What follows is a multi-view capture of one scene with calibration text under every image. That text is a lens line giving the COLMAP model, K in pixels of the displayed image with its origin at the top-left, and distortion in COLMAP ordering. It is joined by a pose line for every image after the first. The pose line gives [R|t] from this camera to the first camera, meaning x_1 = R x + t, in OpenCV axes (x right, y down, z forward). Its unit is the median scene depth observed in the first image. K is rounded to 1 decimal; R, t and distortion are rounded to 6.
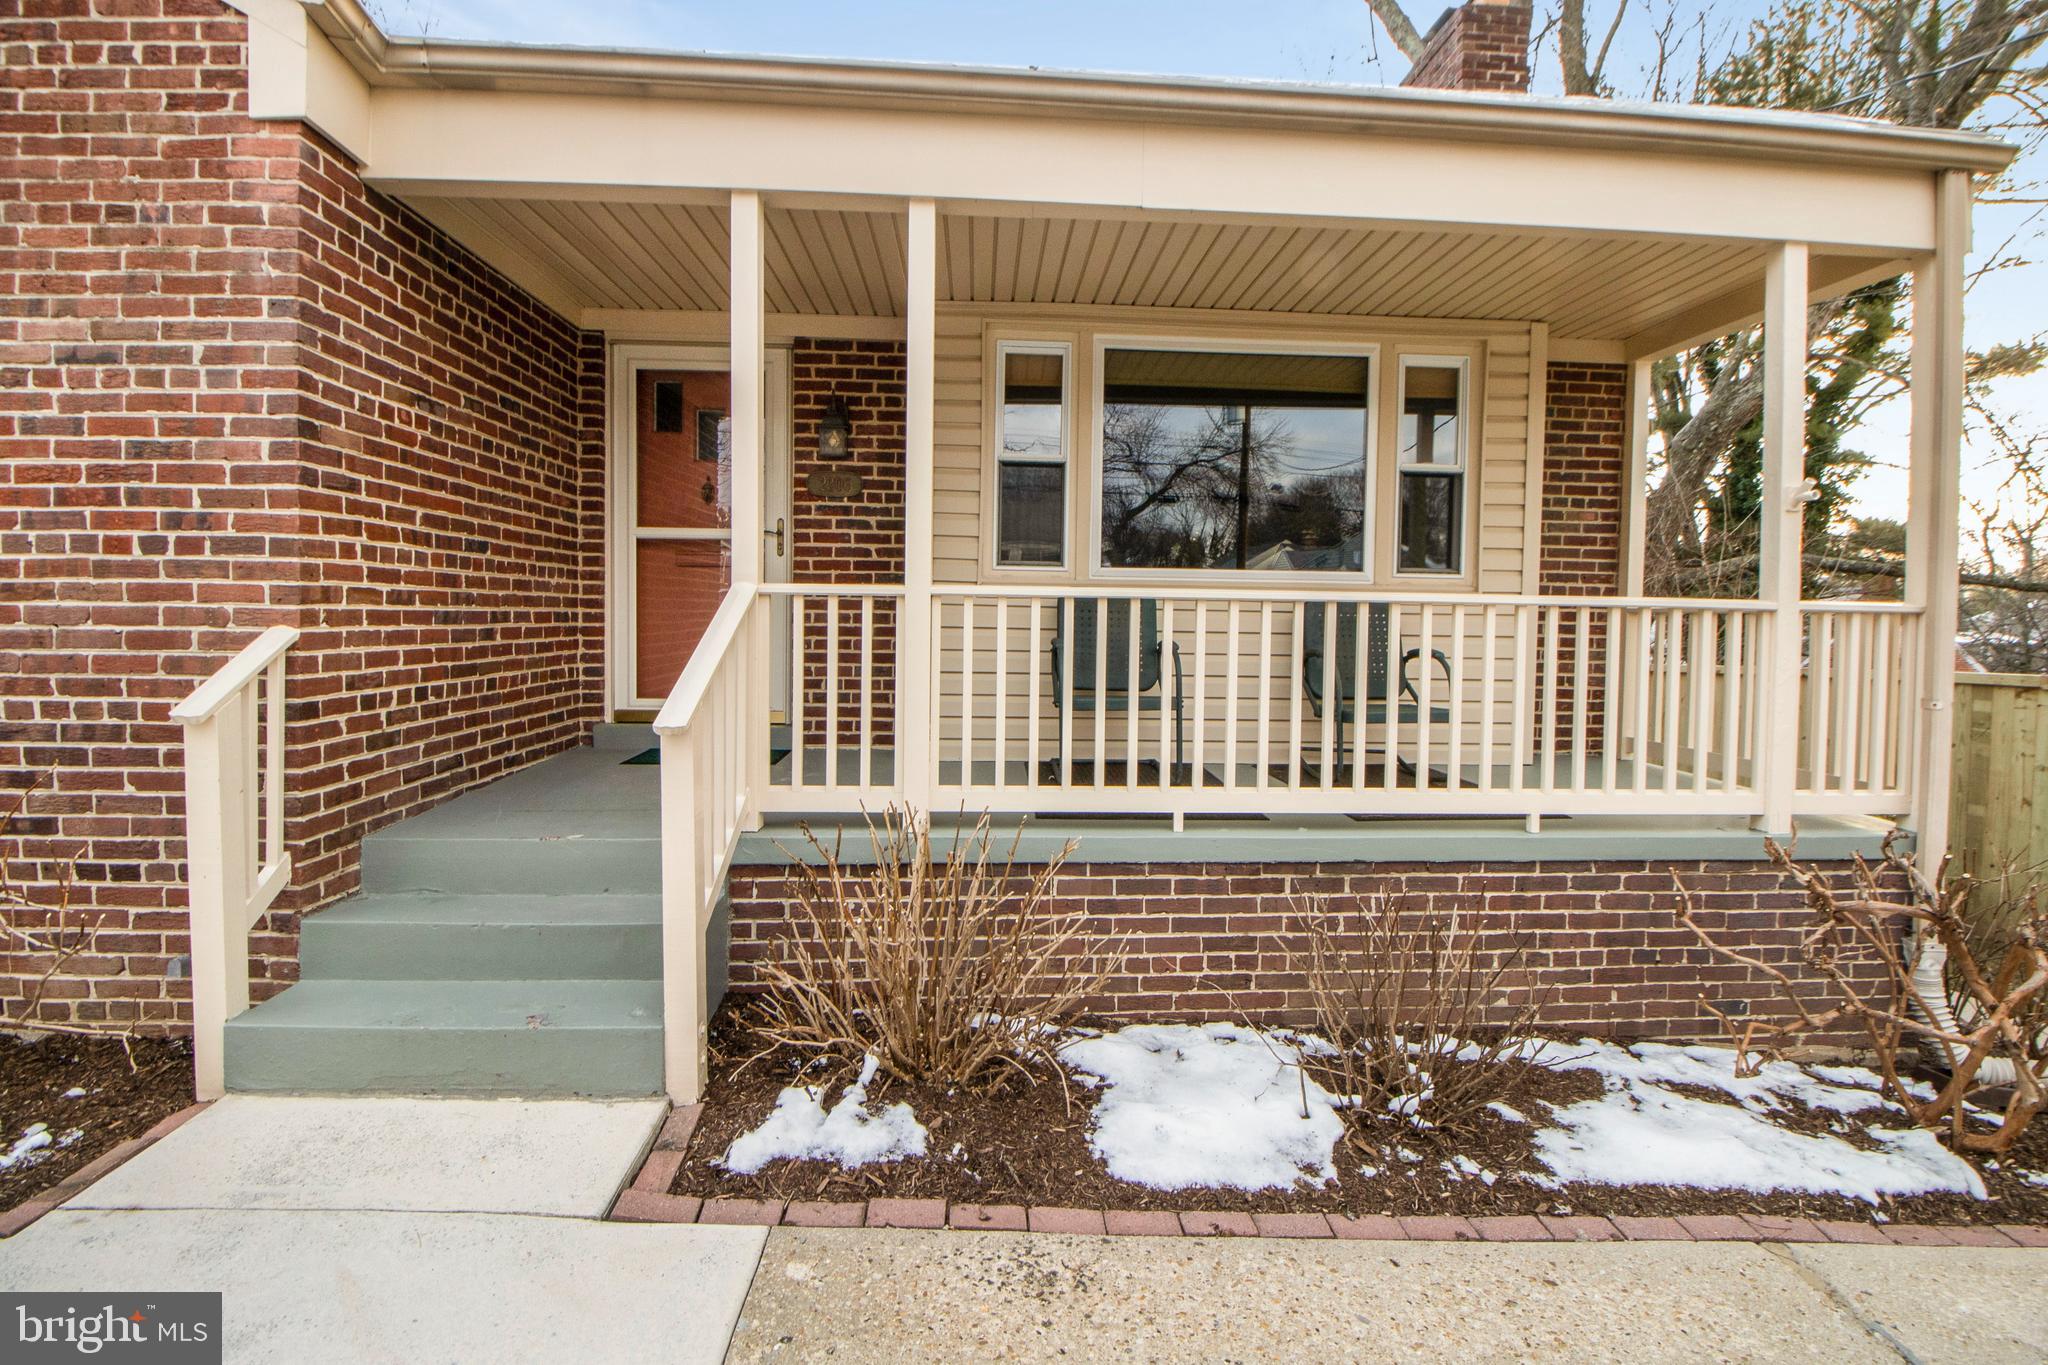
lens RADIAL K [[951.0, 0, 1024.0], [0, 951.0, 682.5], [0, 0, 1]] dist [-0.041710, -0.000088]
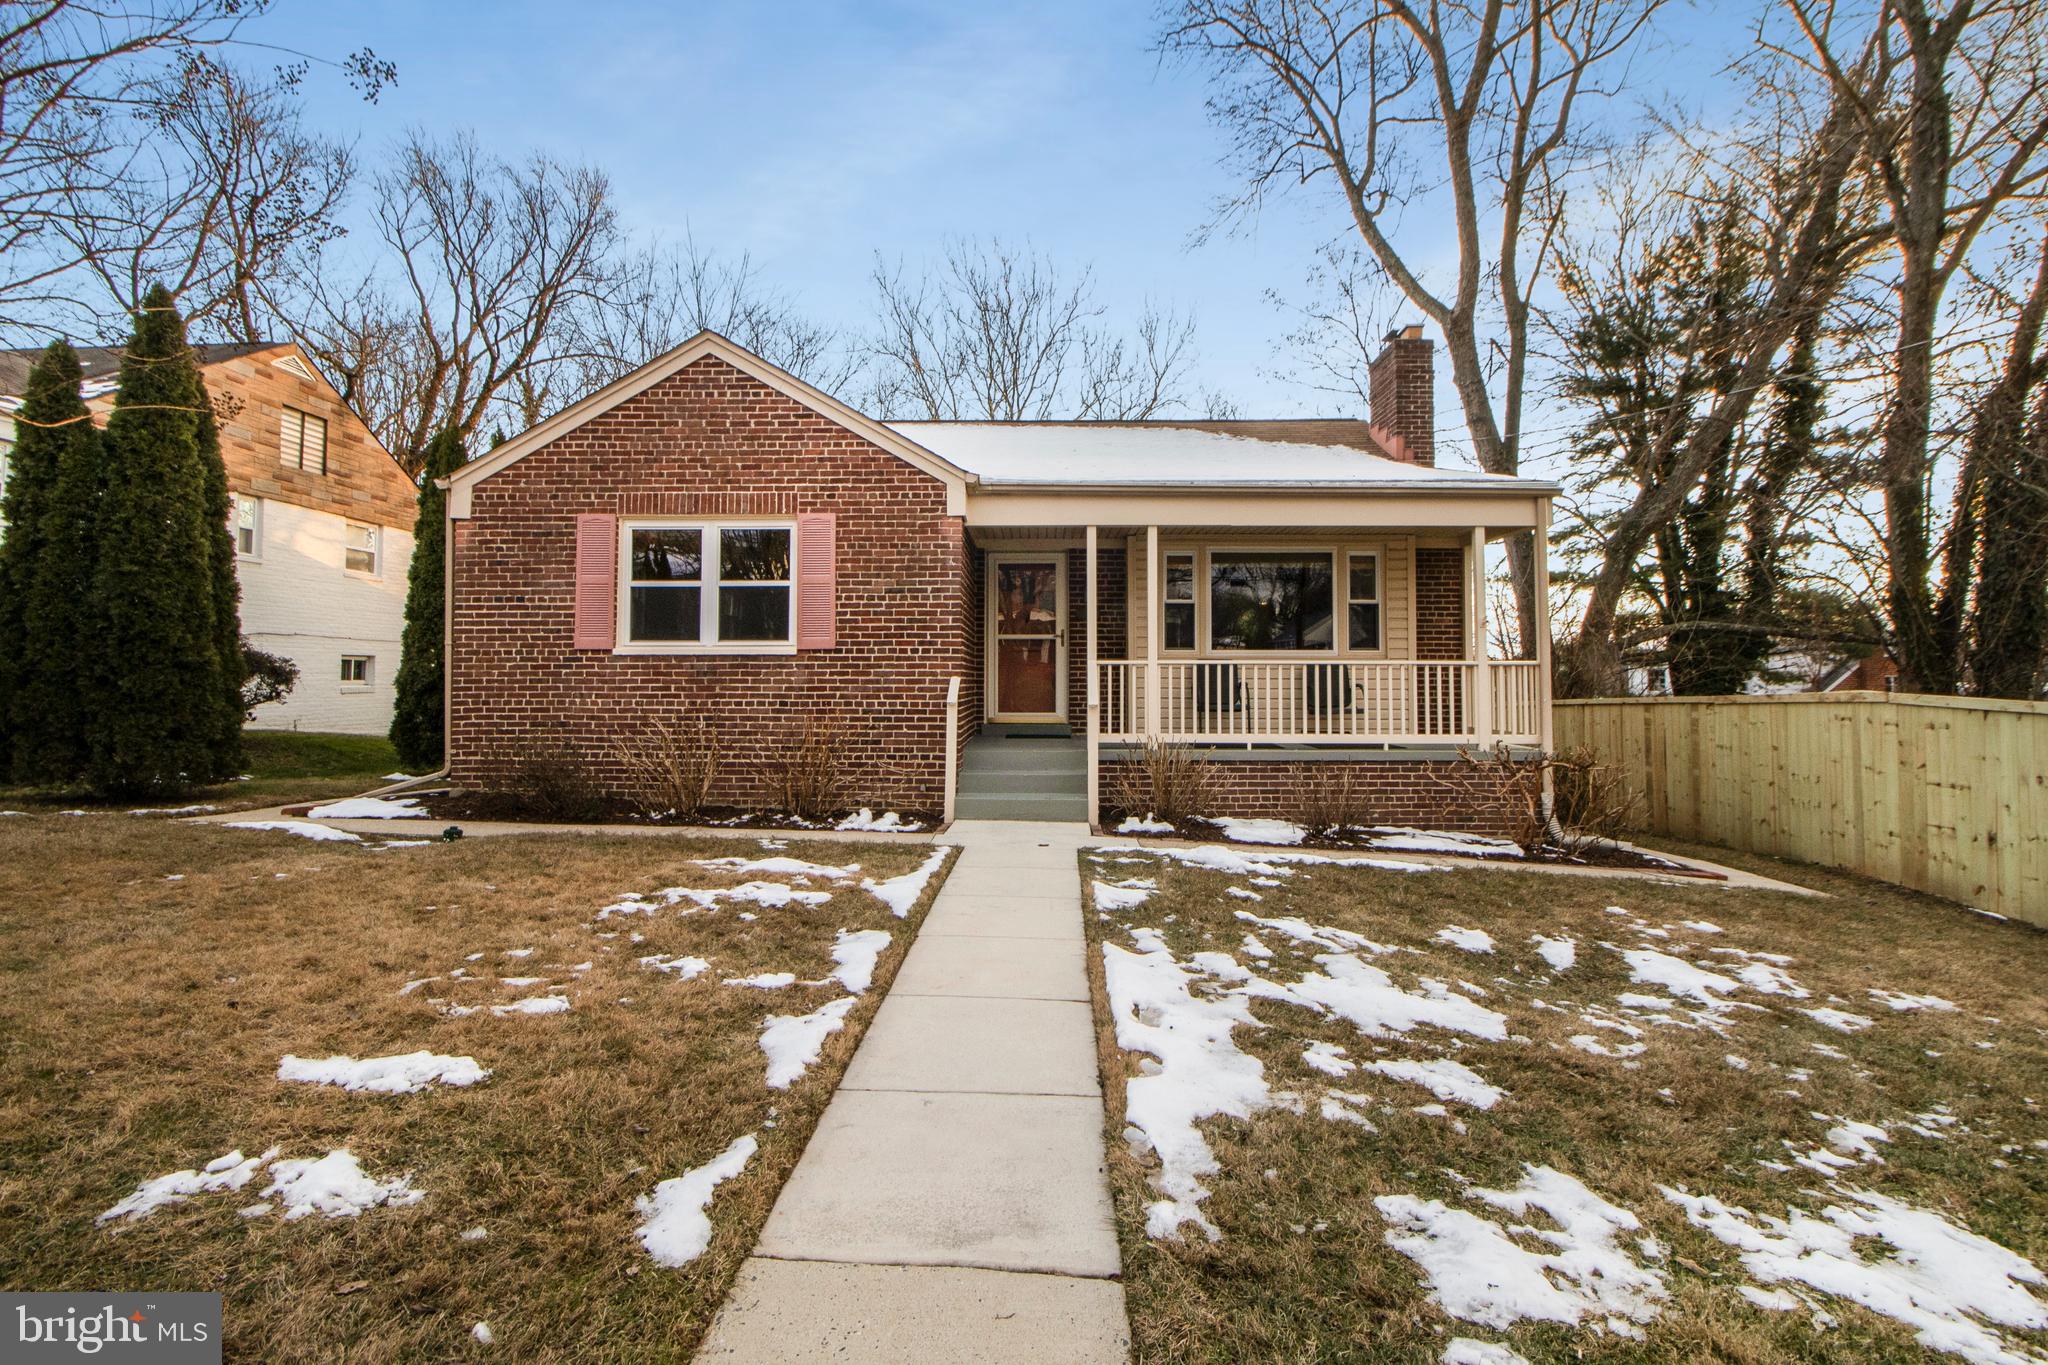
lens RADIAL K [[950.6, 0, 1024.0], [0, 950.6, 682.5], [0, 0, 1]] dist [-0.059261, 0.000022]
pose [[0.997191, -0.013290, -0.073709, -0.339620], [0.008001, 0.997401, -0.071598, 0.188103], [0.074469, 0.070808, 0.994706, -2.144485]]
